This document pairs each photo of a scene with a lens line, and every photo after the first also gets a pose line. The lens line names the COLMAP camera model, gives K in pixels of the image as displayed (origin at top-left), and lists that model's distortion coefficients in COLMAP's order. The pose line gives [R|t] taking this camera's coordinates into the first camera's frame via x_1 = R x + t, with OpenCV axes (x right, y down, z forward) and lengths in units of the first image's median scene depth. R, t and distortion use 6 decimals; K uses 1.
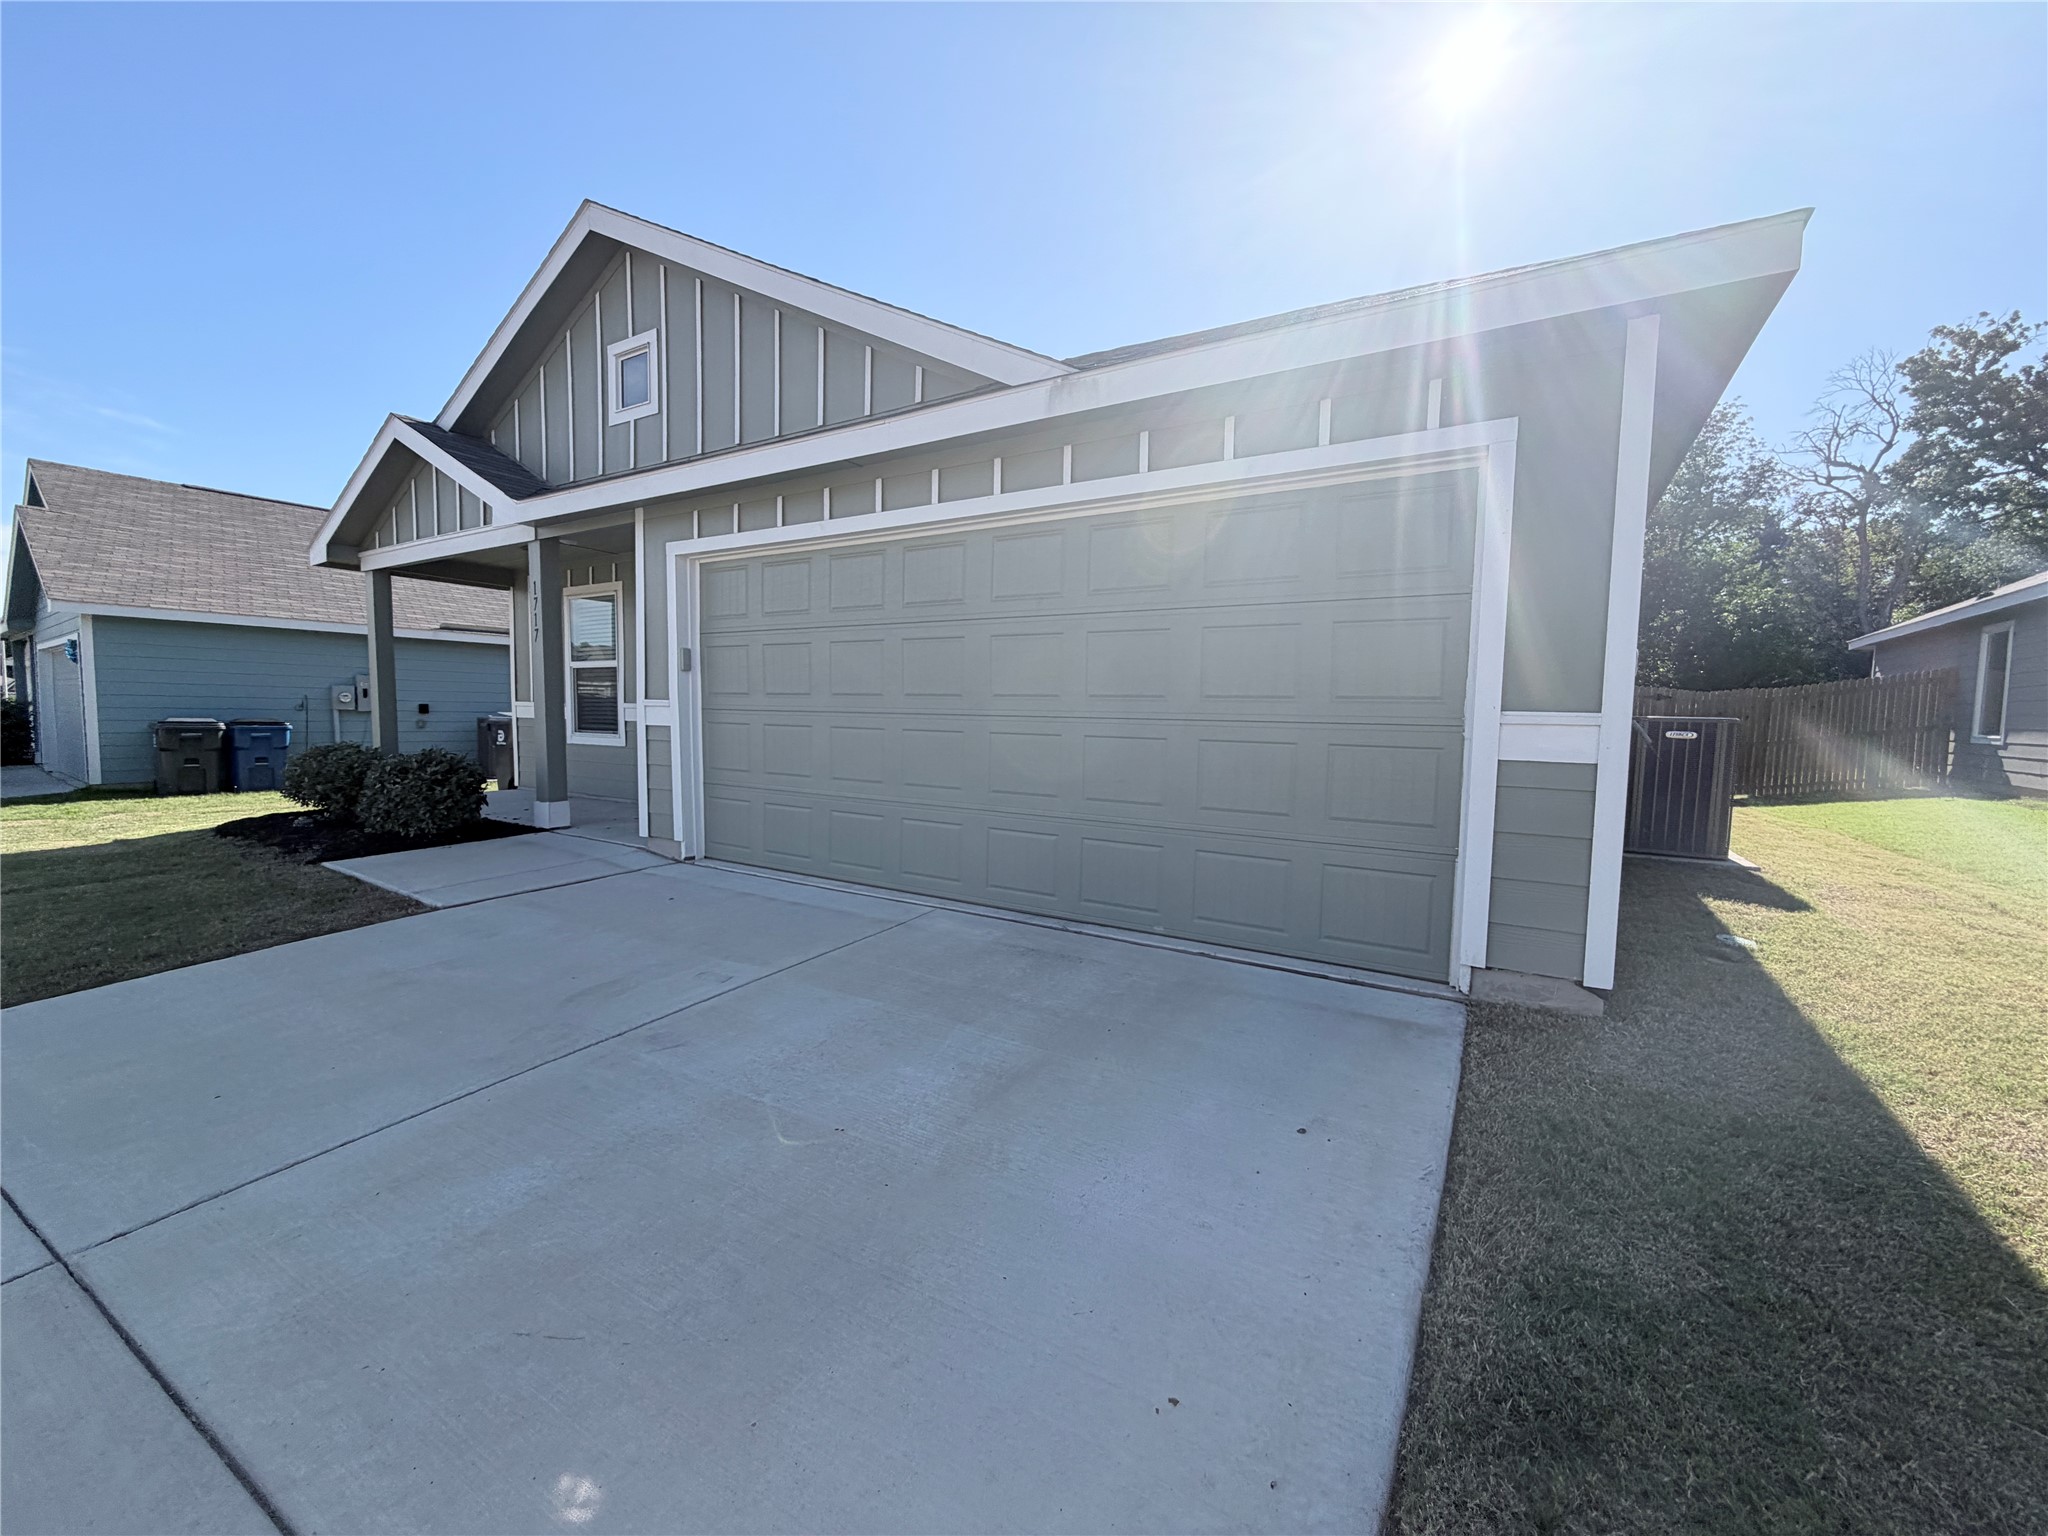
lens RADIAL K [[816.1, 0, 1020.3], [0, 816.1, 768.3], [0, 0, 1]] dist [-0.001786, 0.000043]
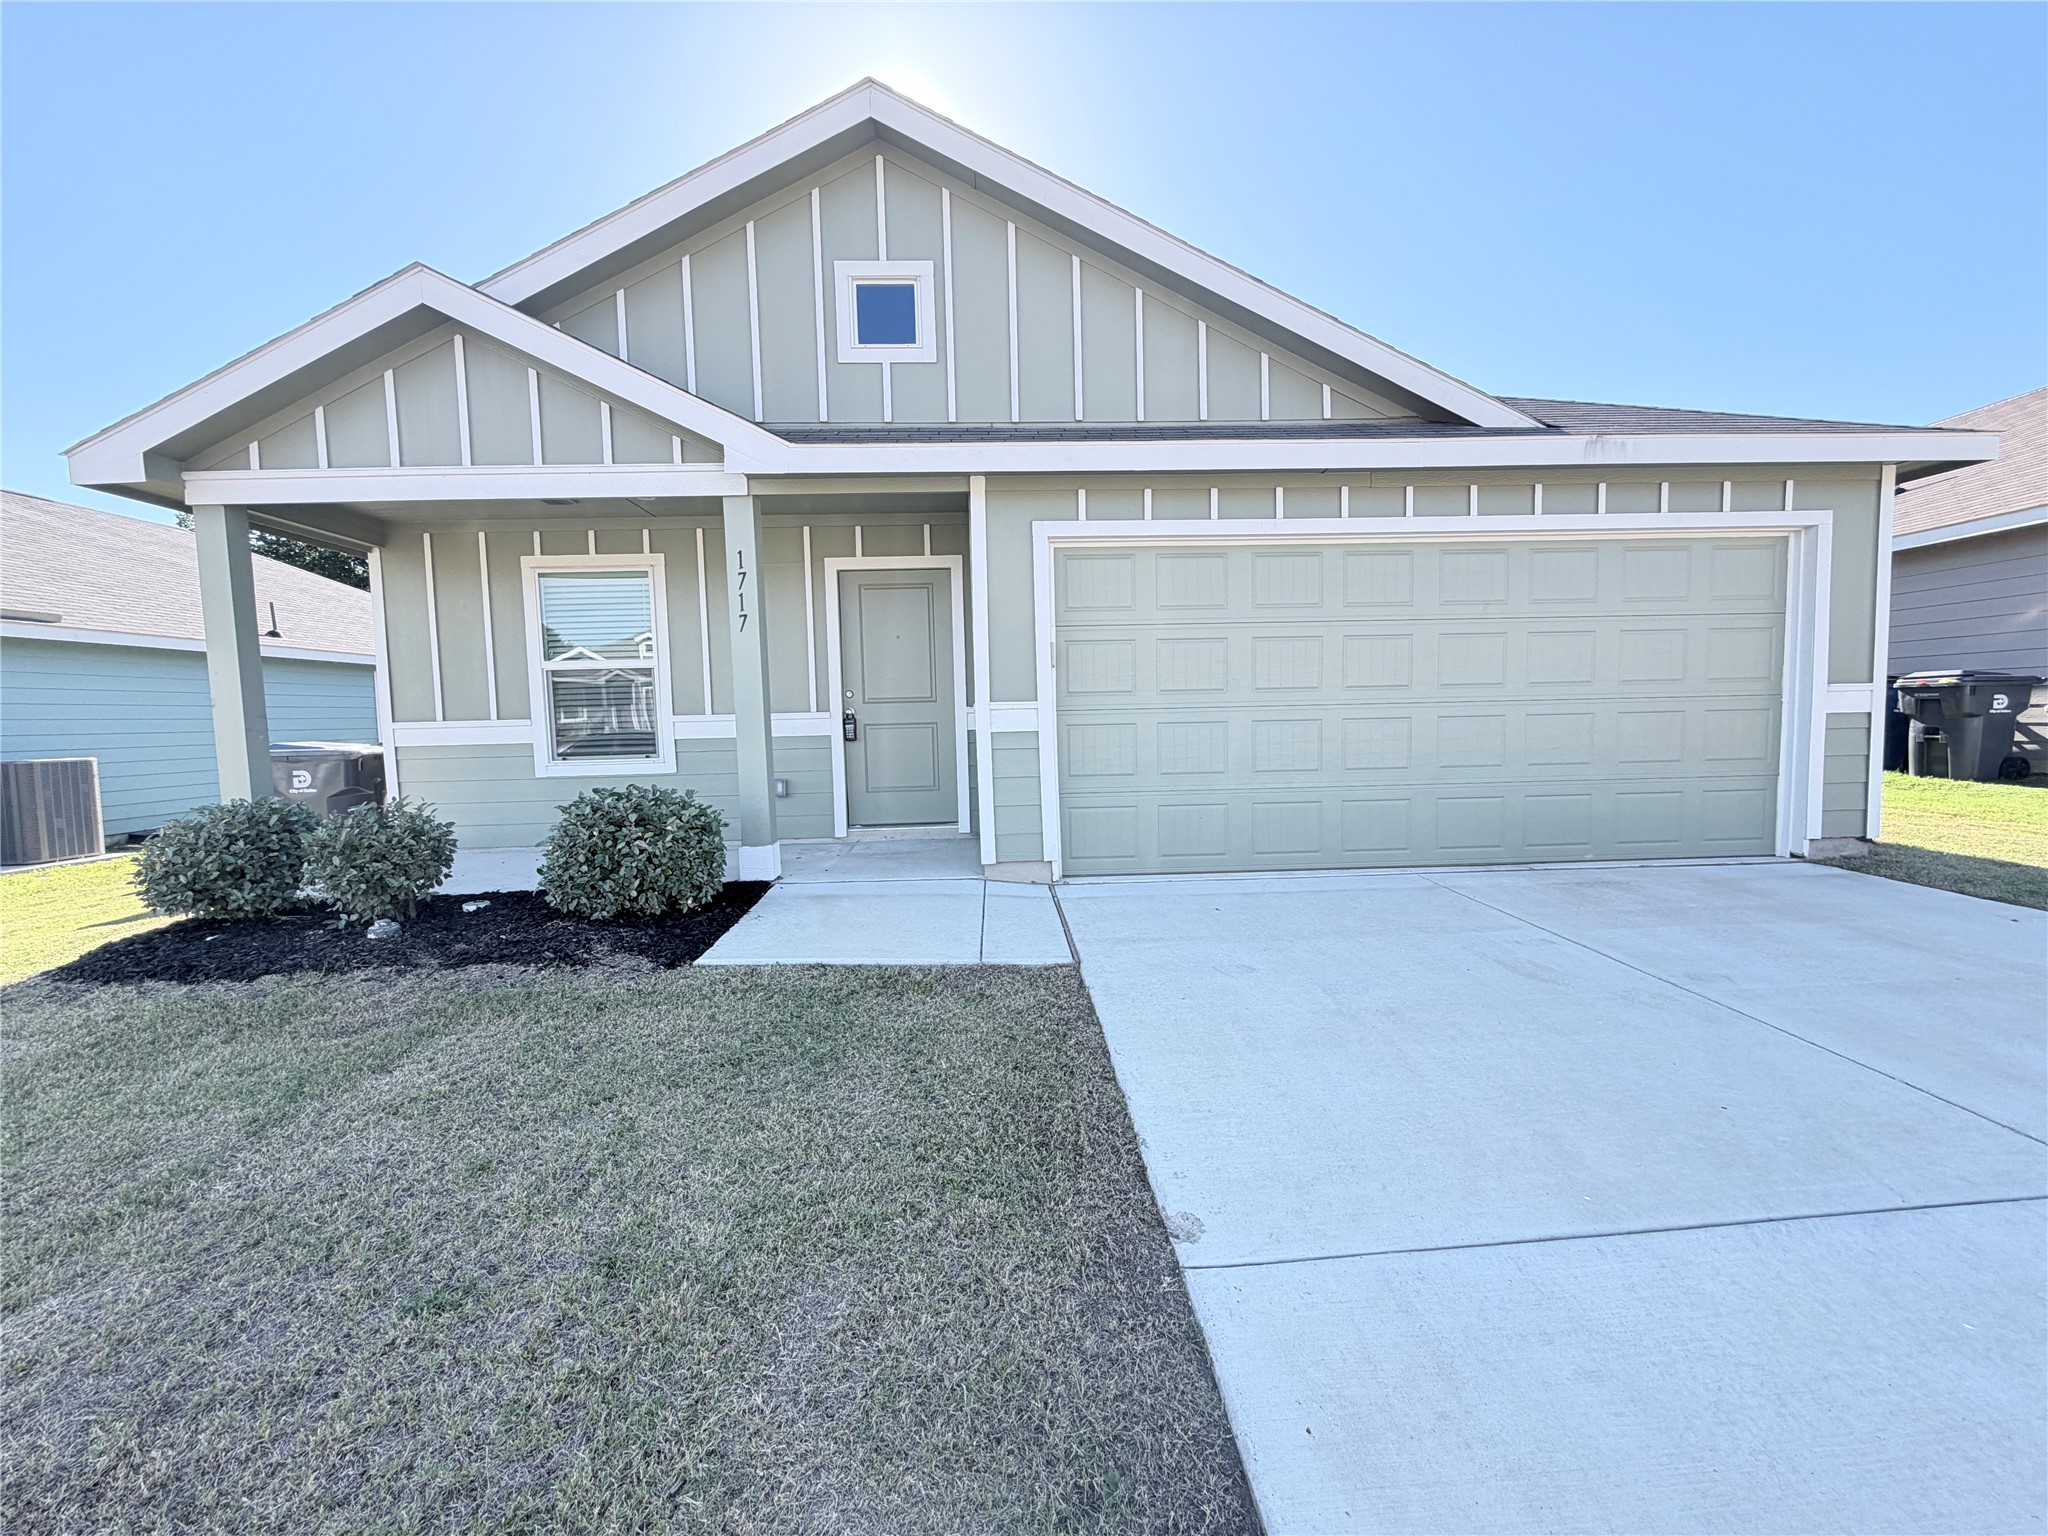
lens RADIAL K [[766.5, 0, 1023.4], [0, 766.5, 788.0], [0, 0, 1]] dist [-0.000477, -0.000052]
pose [[0.838666, -0.075583, 0.539375, -0.894190], [0.080378, 0.996656, 0.014683, -0.004570], [-0.538682, 0.031039, 0.841937, 0.319184]]
